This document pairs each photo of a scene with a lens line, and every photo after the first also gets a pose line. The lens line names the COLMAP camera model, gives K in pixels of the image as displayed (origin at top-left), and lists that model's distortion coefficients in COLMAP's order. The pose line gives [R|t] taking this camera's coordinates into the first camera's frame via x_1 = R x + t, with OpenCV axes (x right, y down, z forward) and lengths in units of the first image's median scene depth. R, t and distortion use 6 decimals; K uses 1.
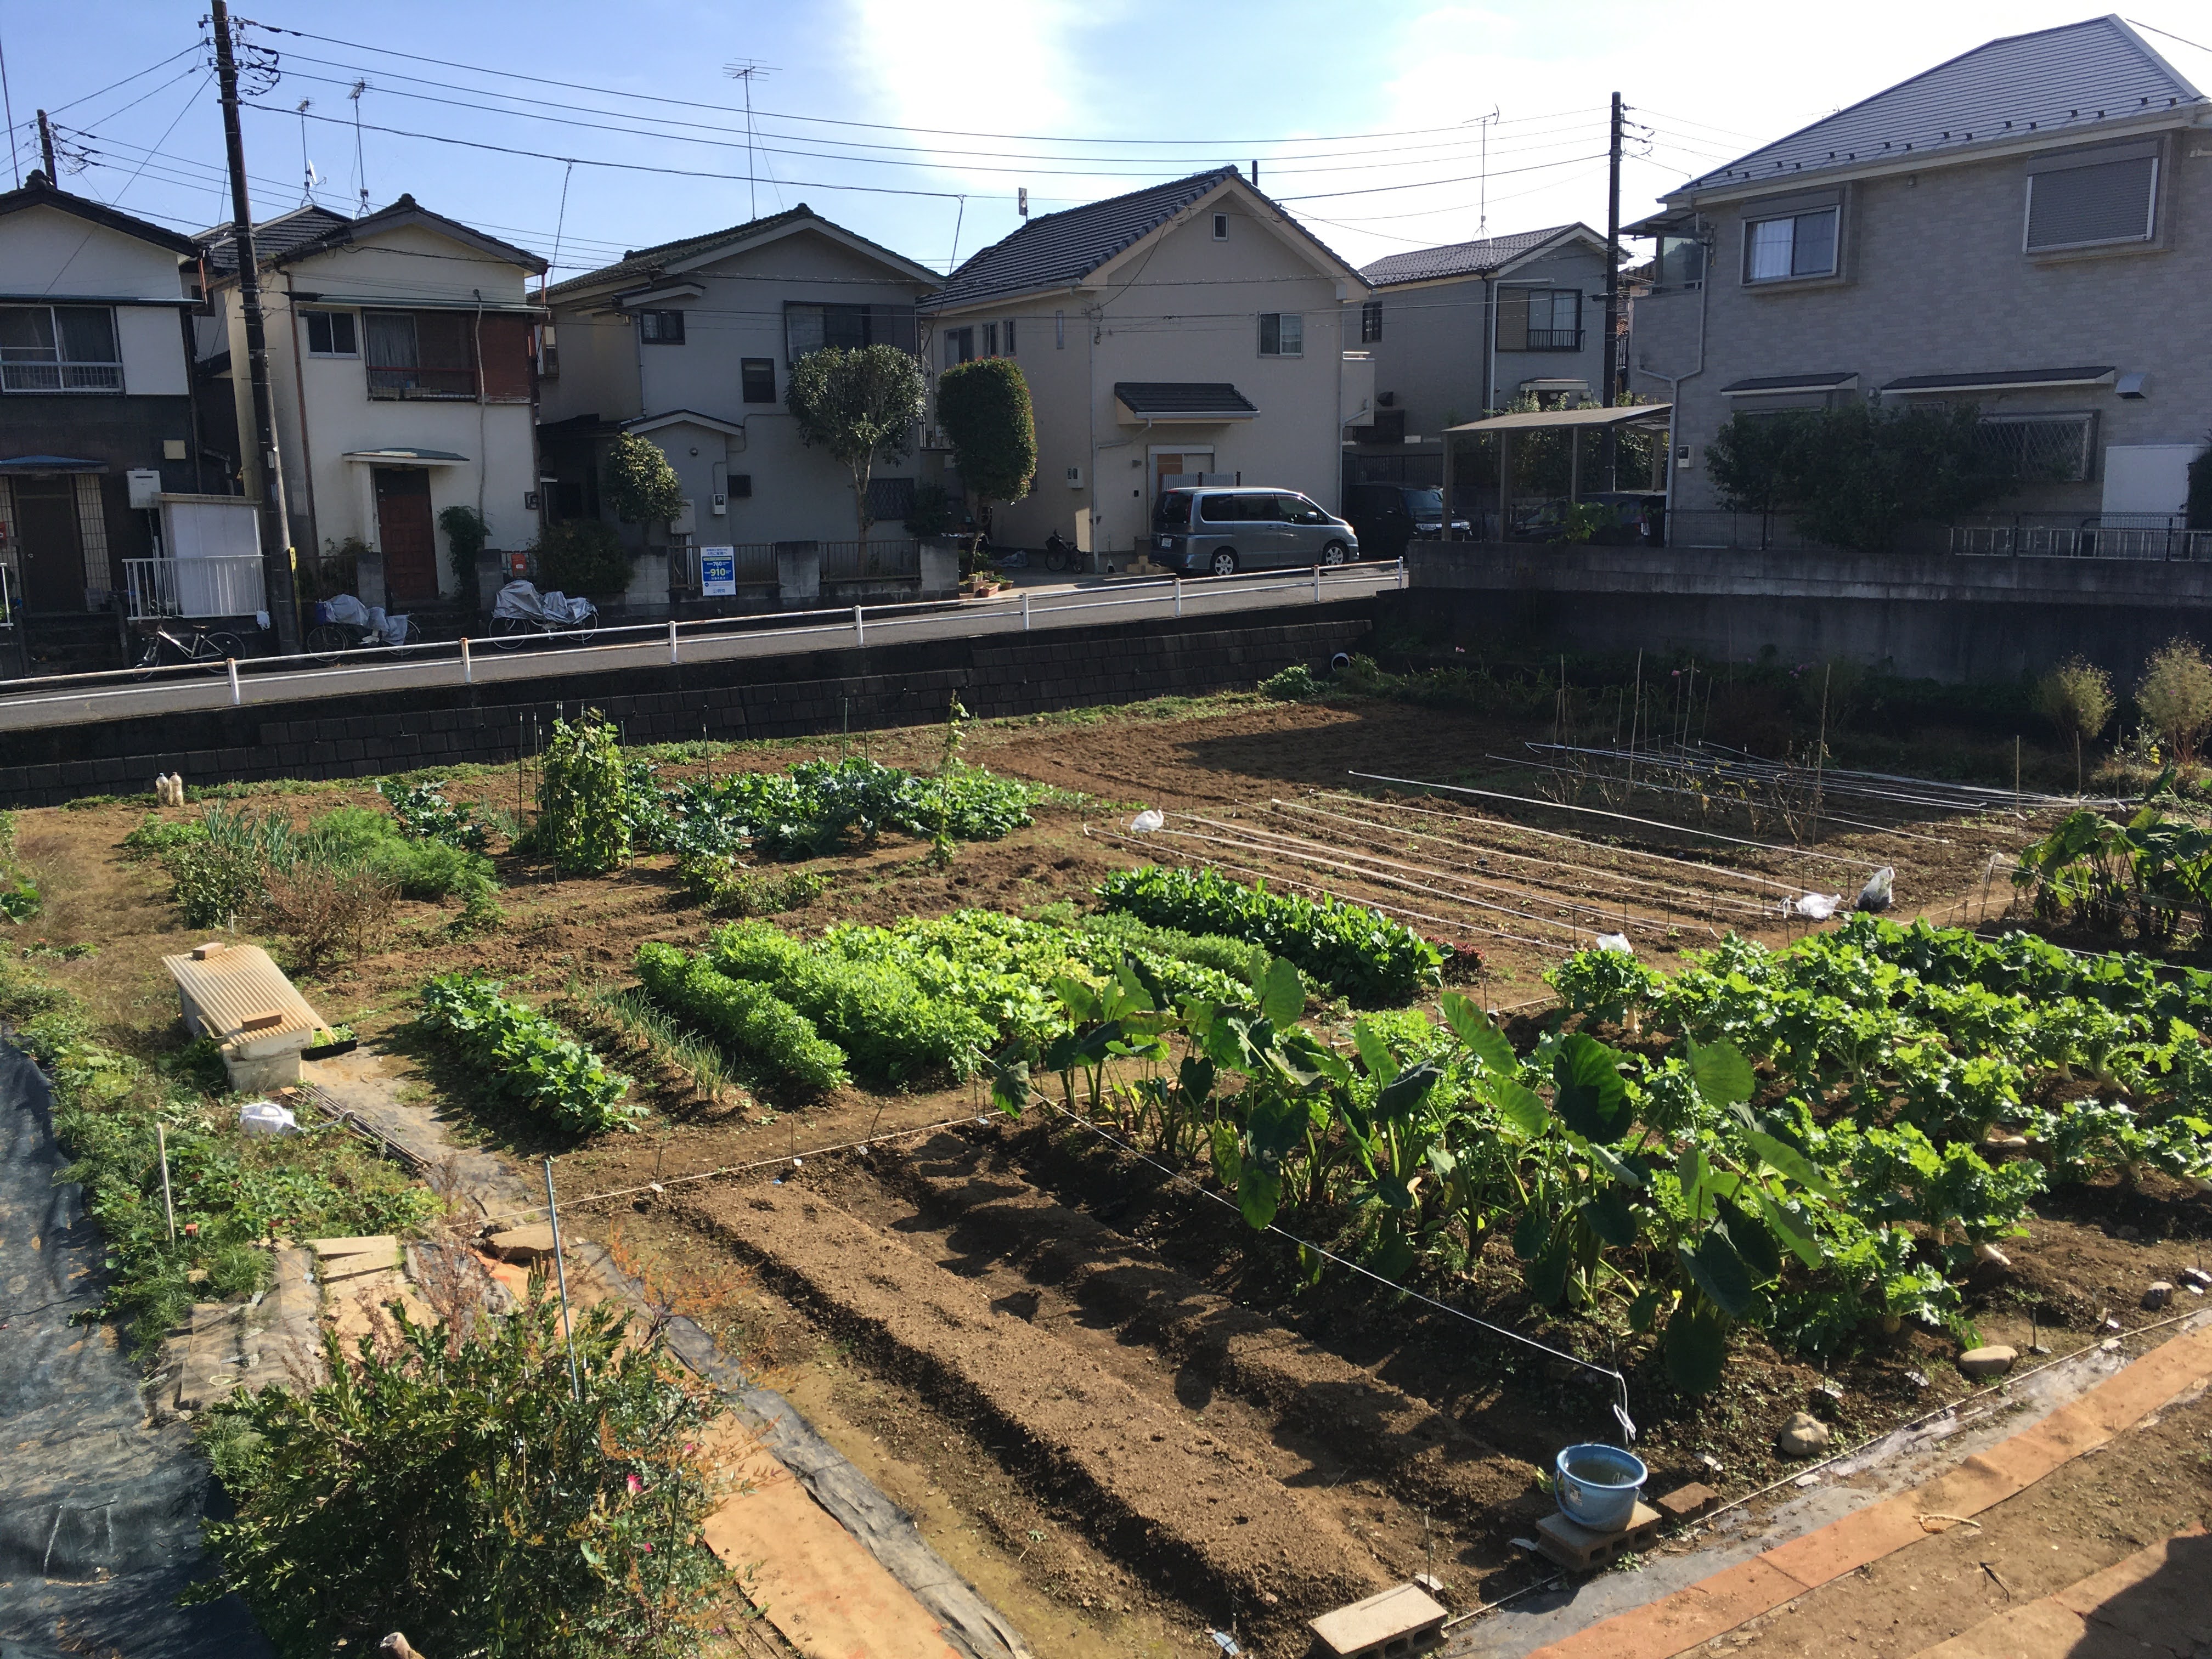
lens RADIAL K [[1883.4, 0, 1102.0], [0, 1883.4, 838.8], [0, 0, 1]] dist [0.078399, -0.105439]
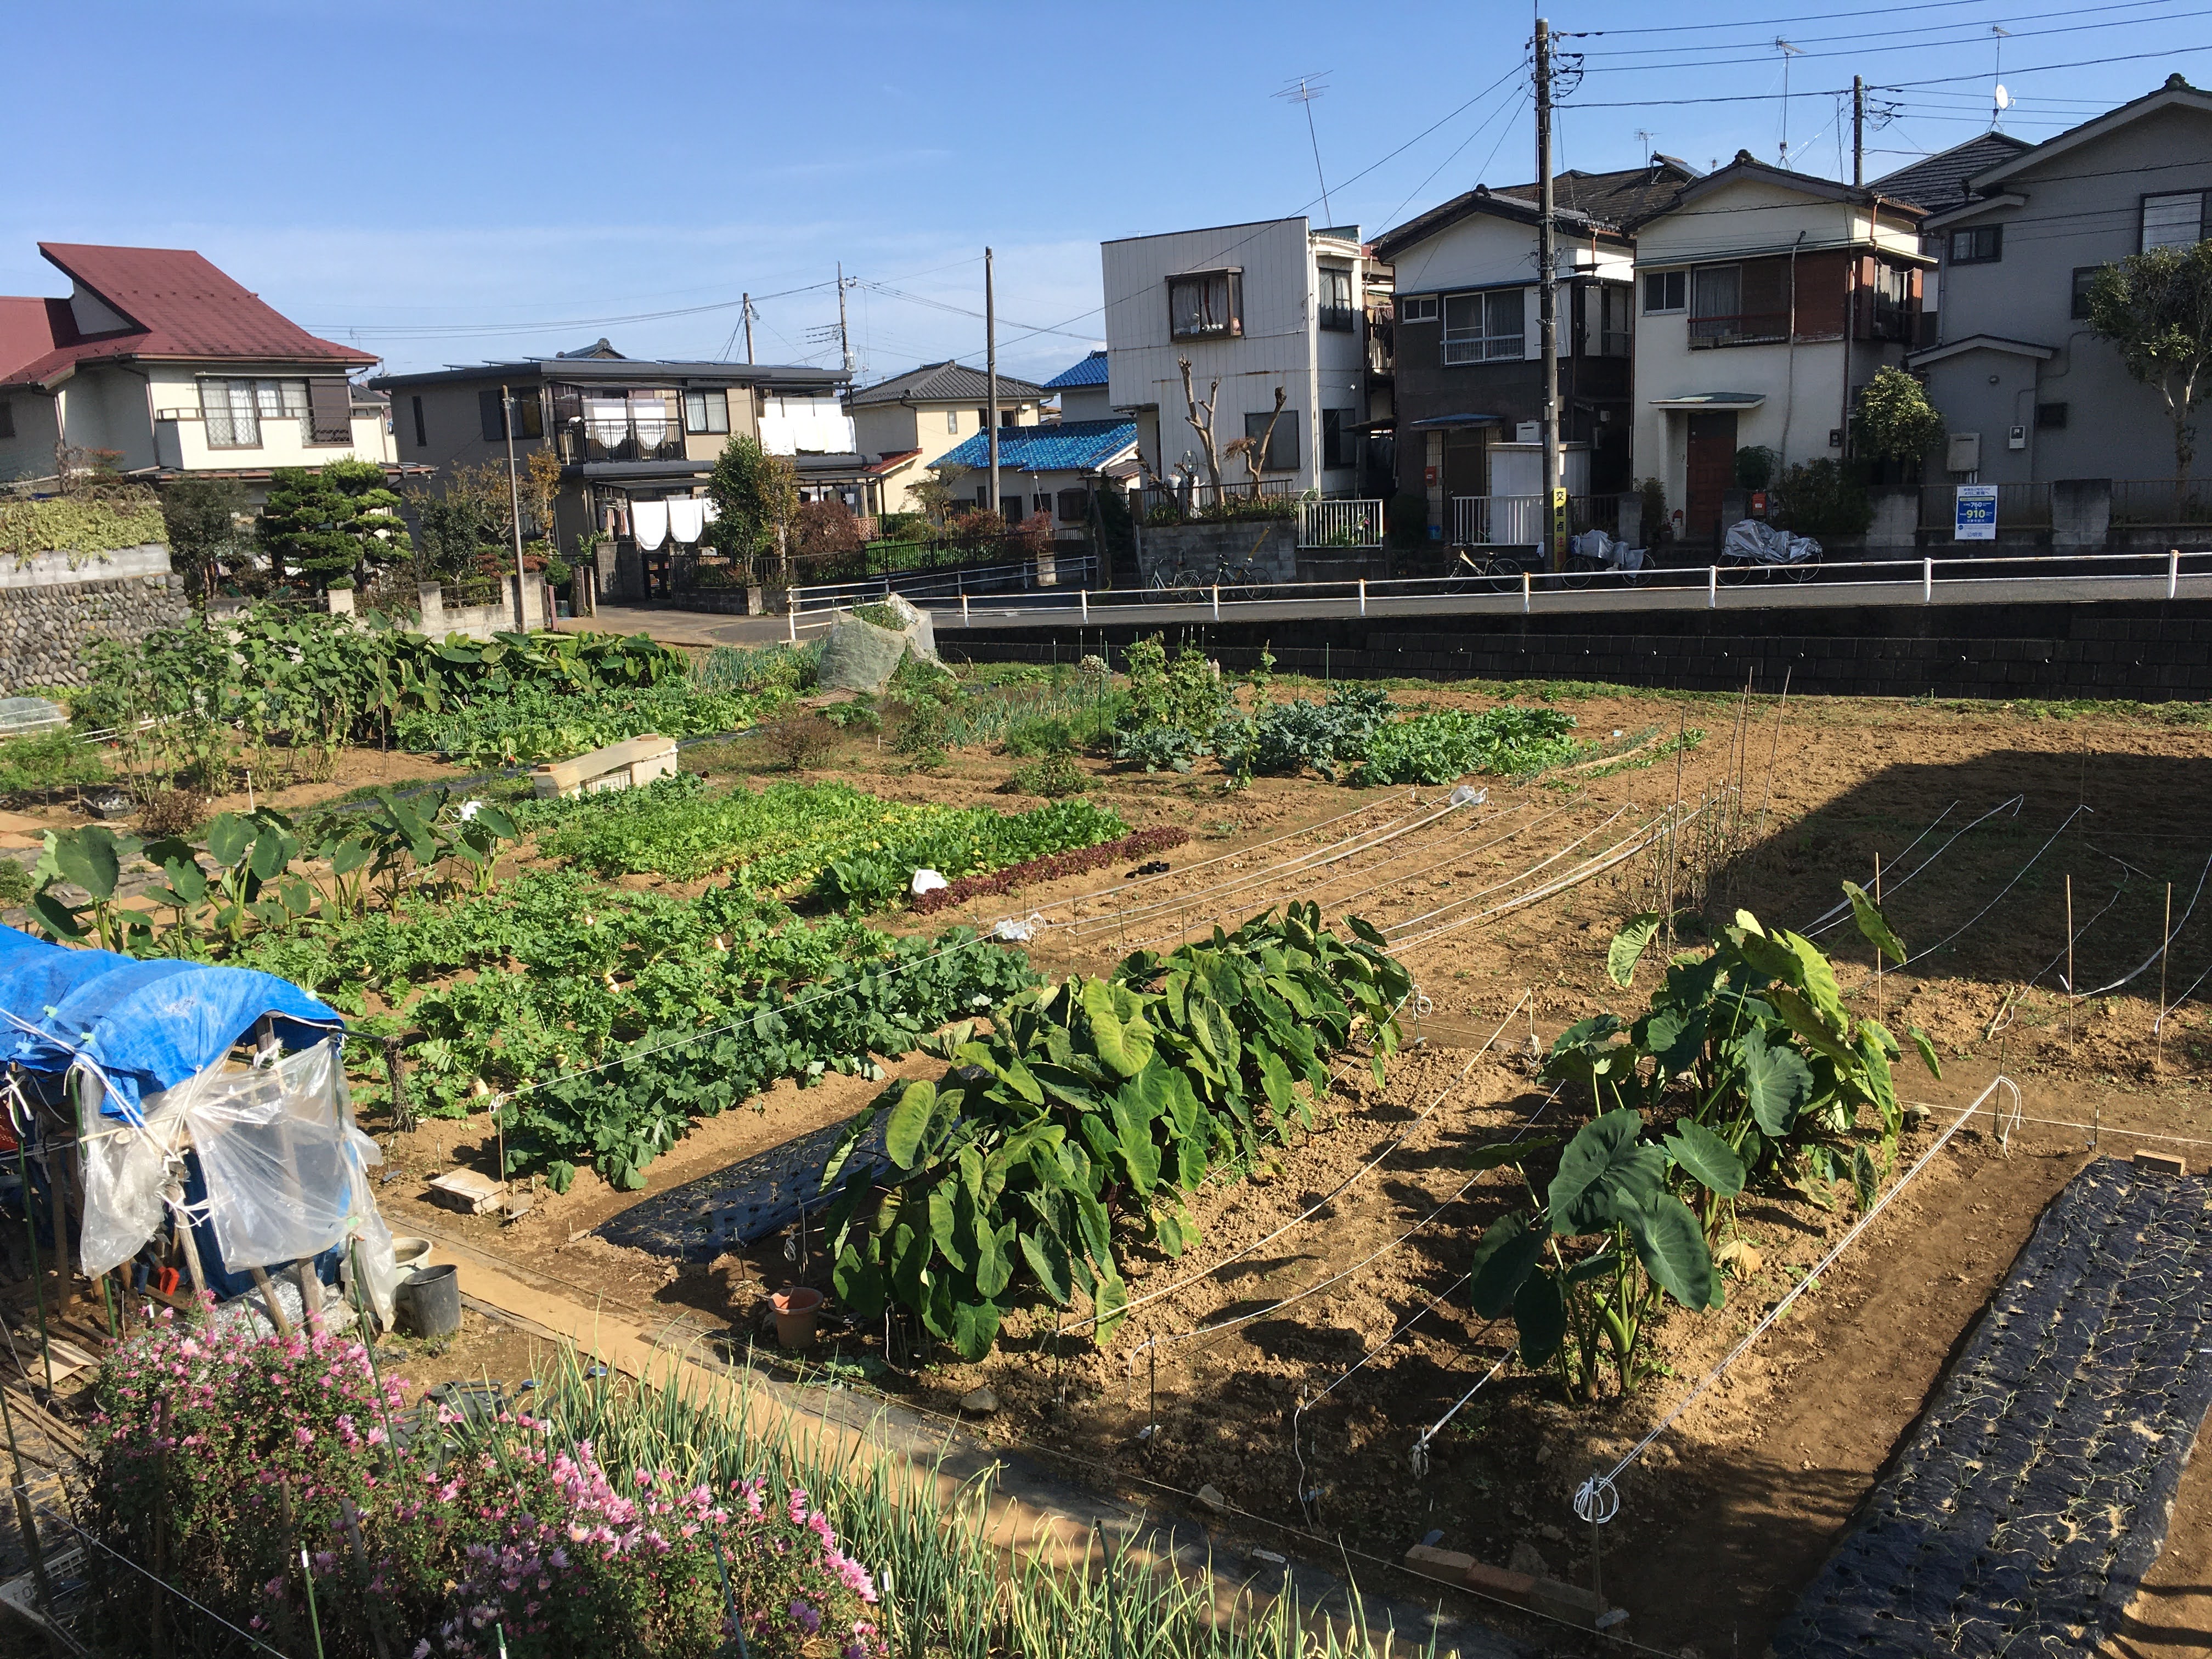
lens RADIAL K [[1883.4, 0, 1119.6], [0, 1883.4, 835.3], [0, 0, 1]] dist [0.078399, -0.105439]
pose [[0.390316, 0.181311, -0.902651, 0.505727], [-0.132597, 0.981266, 0.139765, -0.064748], [0.911082, 0.065136, 0.407045, 0.270258]]
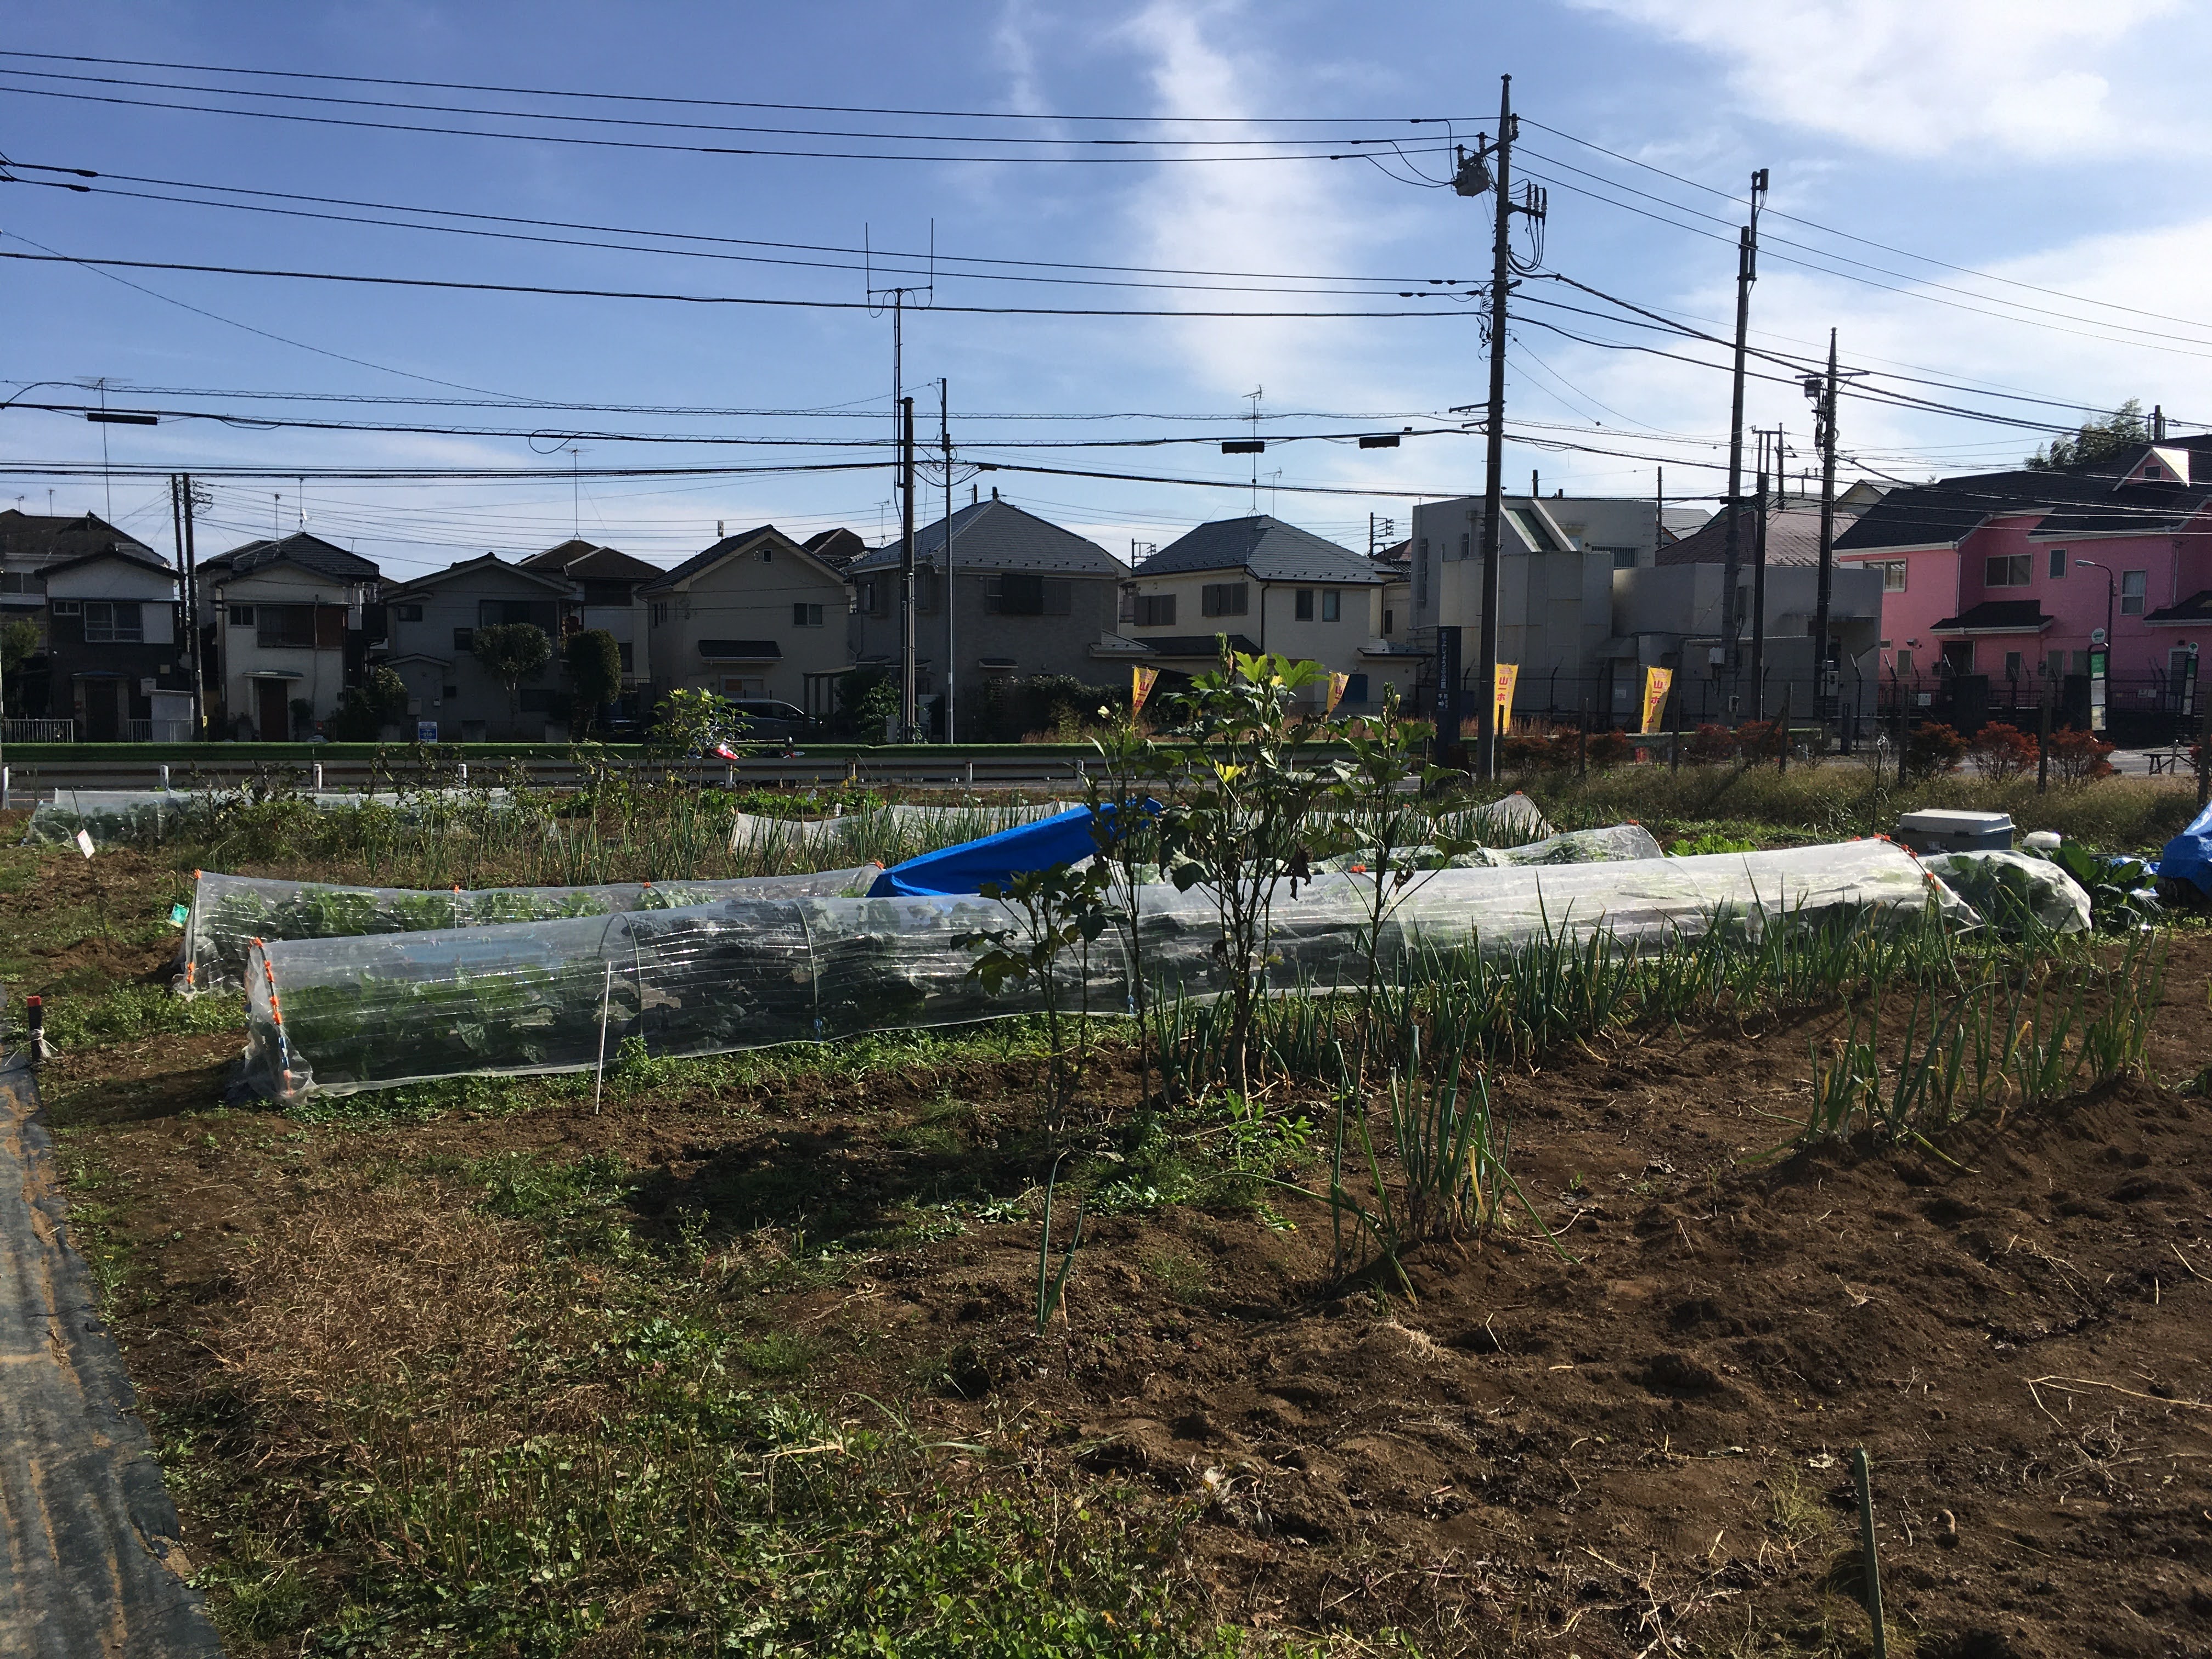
lens RADIAL K [[1833.7, 0, 1120.3], [0, 1833.7, 833.1], [0, 0, 1]] dist [0.013875, -0.014513]
pose [[0.993151, 0.037795, -0.110556, 0.752819], [-0.048692, 0.994034, -0.097597, 0.116606], [0.106208, 0.102311, 0.989066, -0.832204]]
